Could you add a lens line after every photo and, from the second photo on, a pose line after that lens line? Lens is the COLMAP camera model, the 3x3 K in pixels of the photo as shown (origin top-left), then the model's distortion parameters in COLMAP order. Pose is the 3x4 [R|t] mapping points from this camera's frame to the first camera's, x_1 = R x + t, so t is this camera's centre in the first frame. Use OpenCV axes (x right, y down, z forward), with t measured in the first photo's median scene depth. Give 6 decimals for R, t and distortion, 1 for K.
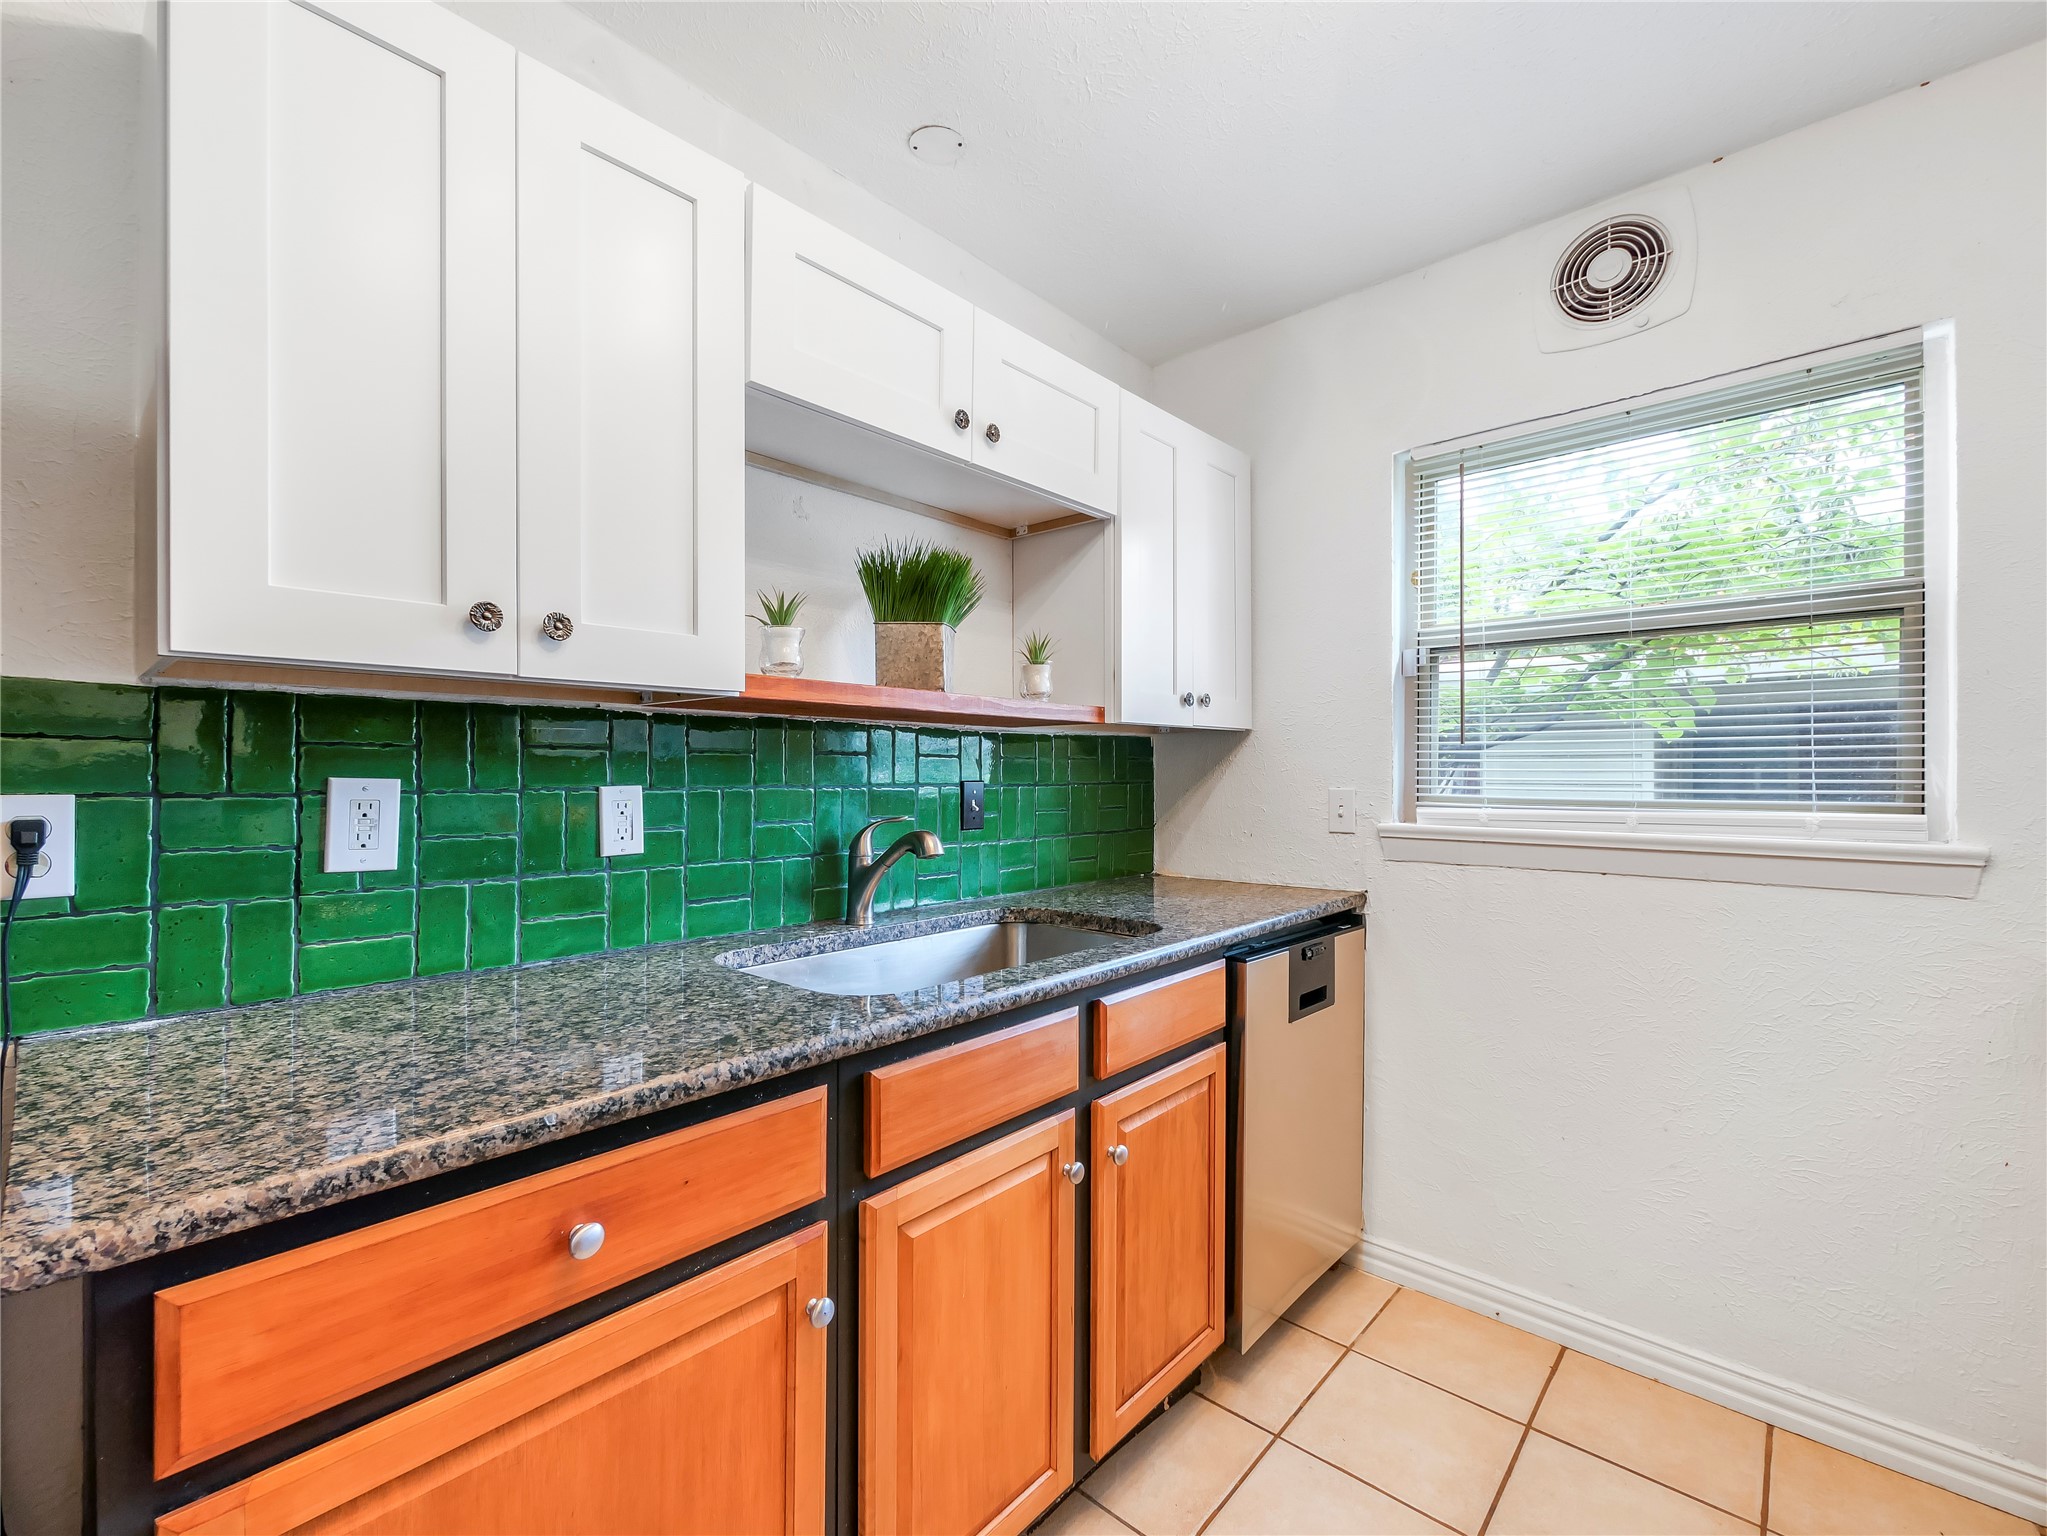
lens RADIAL K [[878.8, 0, 1026.9], [0, 878.8, 772.6], [0, 0, 1]] dist [-0.003653, -0.000481]
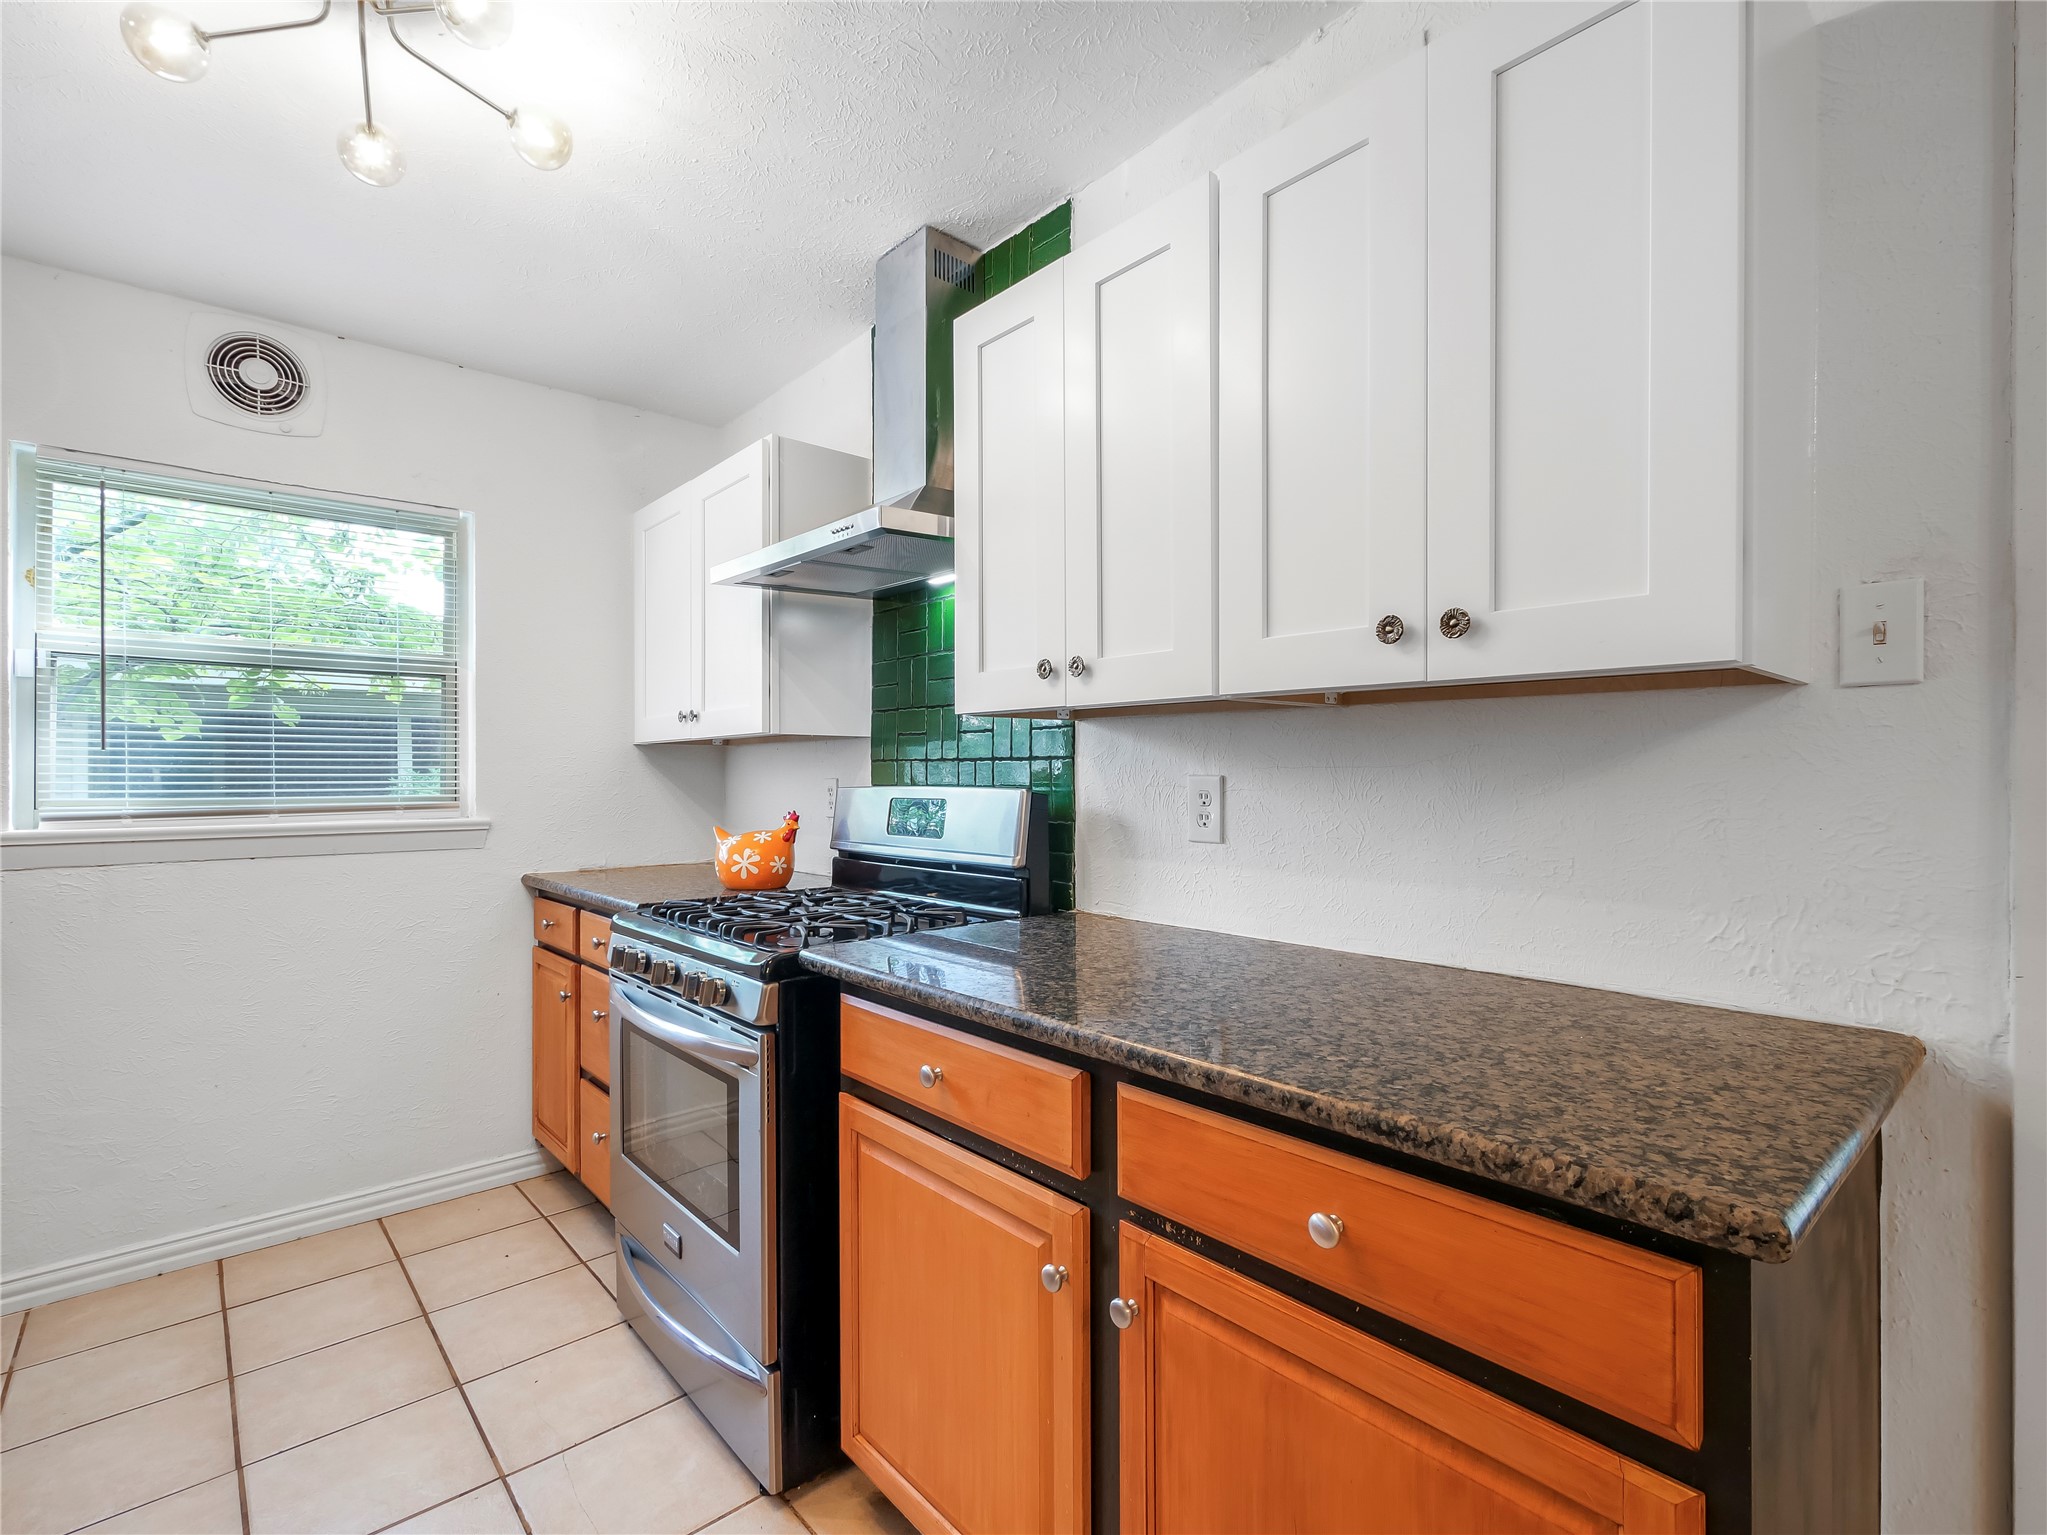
lens RADIAL K [[965.5, 0, 1025.7], [0, 965.5, 771.9], [0, 0, 1]] dist [0.003927, -0.000059]
pose [[0.102863, 0.000342, 0.994695, -0.588596], [-0.000570, 1.000000, -0.000285, -0.007487], [-0.994695, -0.000538, 0.102863, -0.226859]]
